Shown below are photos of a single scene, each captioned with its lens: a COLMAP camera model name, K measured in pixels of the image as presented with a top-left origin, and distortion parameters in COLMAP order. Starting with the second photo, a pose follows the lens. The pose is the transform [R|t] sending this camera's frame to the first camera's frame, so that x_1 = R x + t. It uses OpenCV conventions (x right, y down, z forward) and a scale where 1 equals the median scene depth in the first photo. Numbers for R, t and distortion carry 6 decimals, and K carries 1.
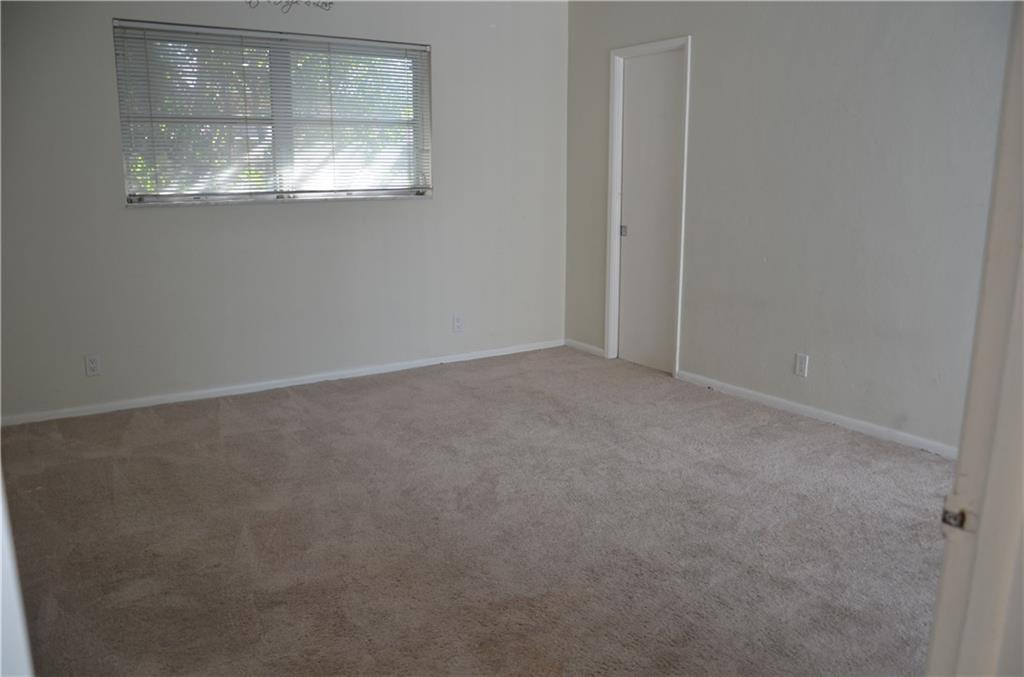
lens RADIAL K [[800.1, 0, 512.0], [0, 800.1, 338.5], [0, 0, 1]] dist [-0.136530, 0.140620]
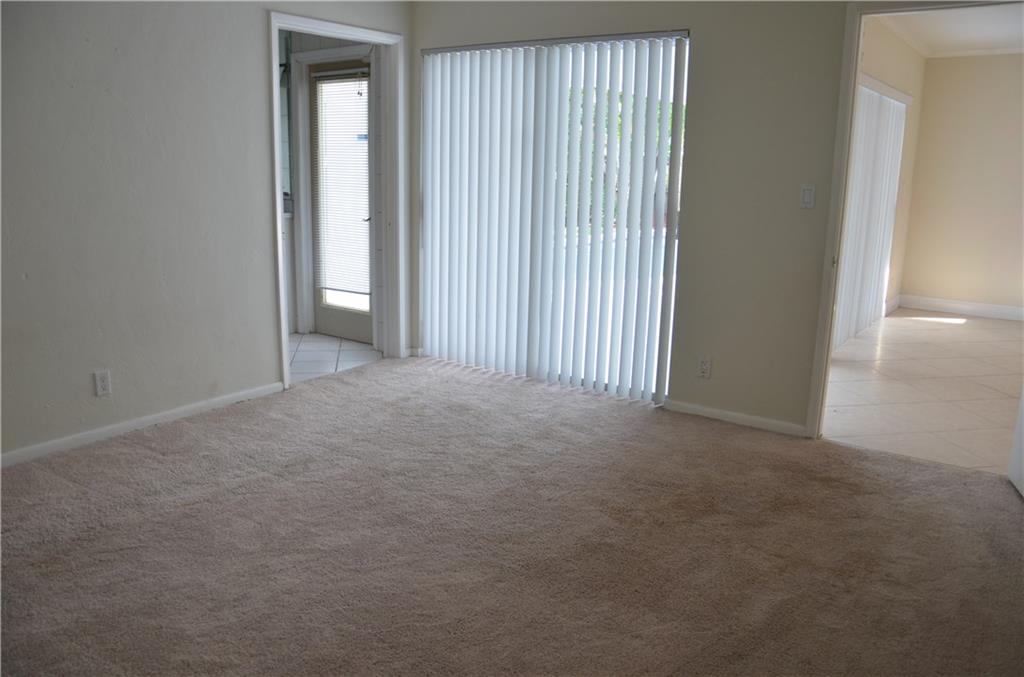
lens RADIAL K [[800.1, 0, 512.0], [0, 800.1, 338.5], [0, 0, 1]] dist [-0.136530, 0.140620]
pose [[-0.355105, -0.209916, 0.910953, -0.647957], [0.168917, 0.944014, 0.283381, -0.204708], [-0.919439, 0.254505, -0.299766, 0.922889]]
